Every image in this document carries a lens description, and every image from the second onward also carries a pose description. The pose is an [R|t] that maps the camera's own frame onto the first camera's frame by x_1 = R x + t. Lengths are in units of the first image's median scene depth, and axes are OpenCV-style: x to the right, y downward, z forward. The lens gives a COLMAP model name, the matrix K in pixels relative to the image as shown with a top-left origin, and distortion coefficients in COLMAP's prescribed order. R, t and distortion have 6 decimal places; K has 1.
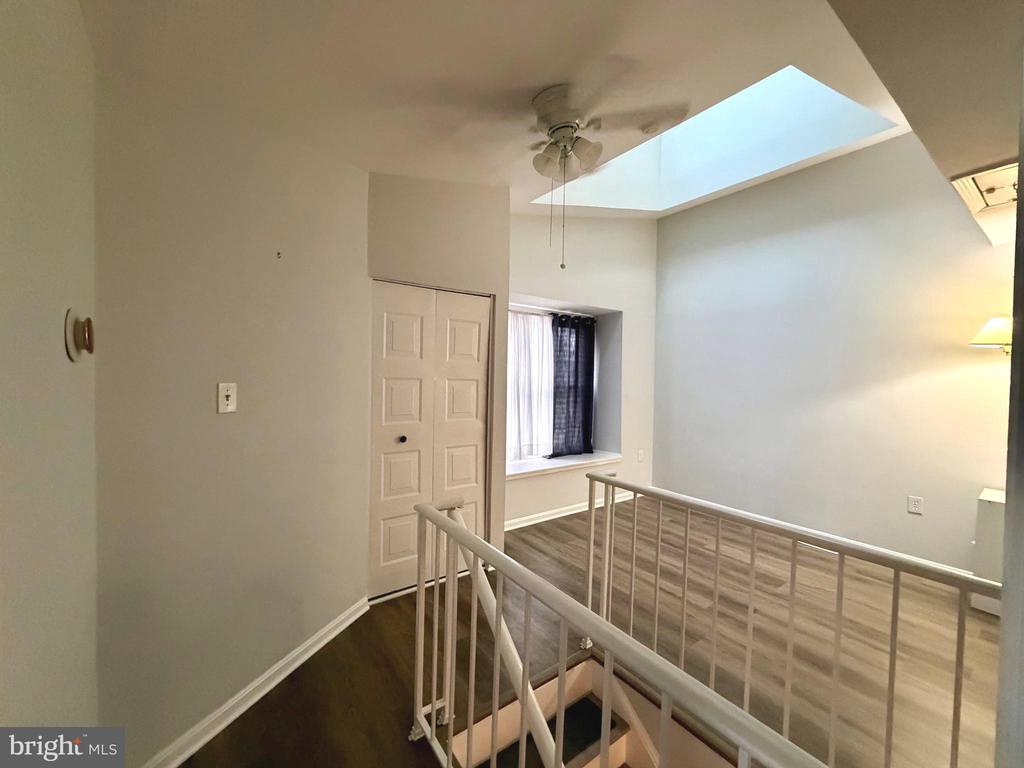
lens RADIAL K [[406.6, 0, 510.9], [0, 406.6, 382.2], [0, 0, 1]] dist [0.001222, 0.000214]
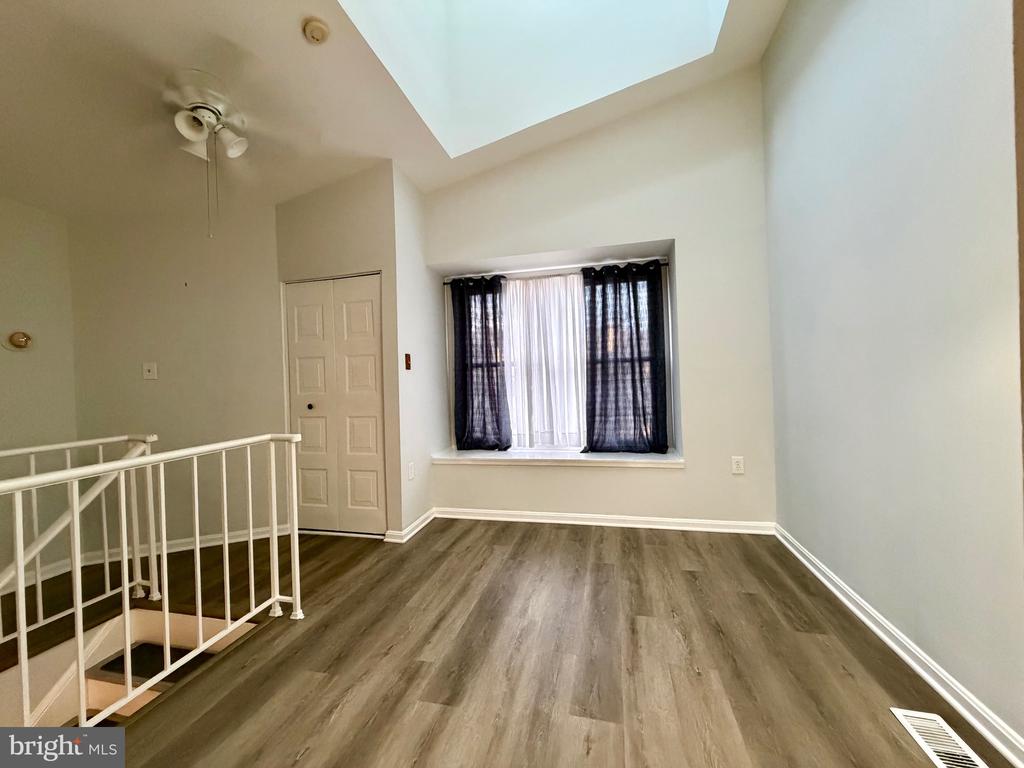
lens RADIAL K [[406.6, 0, 508.7], [0, 406.6, 383.4], [0, 0, 1]] dist [0.001222, 0.000214]
pose [[0.643199, -0.038314, -0.764740, 0.689288], [0.031708, 0.999223, -0.023394, 0.076095], [0.765042, -0.009201, 0.643914, 0.430954]]
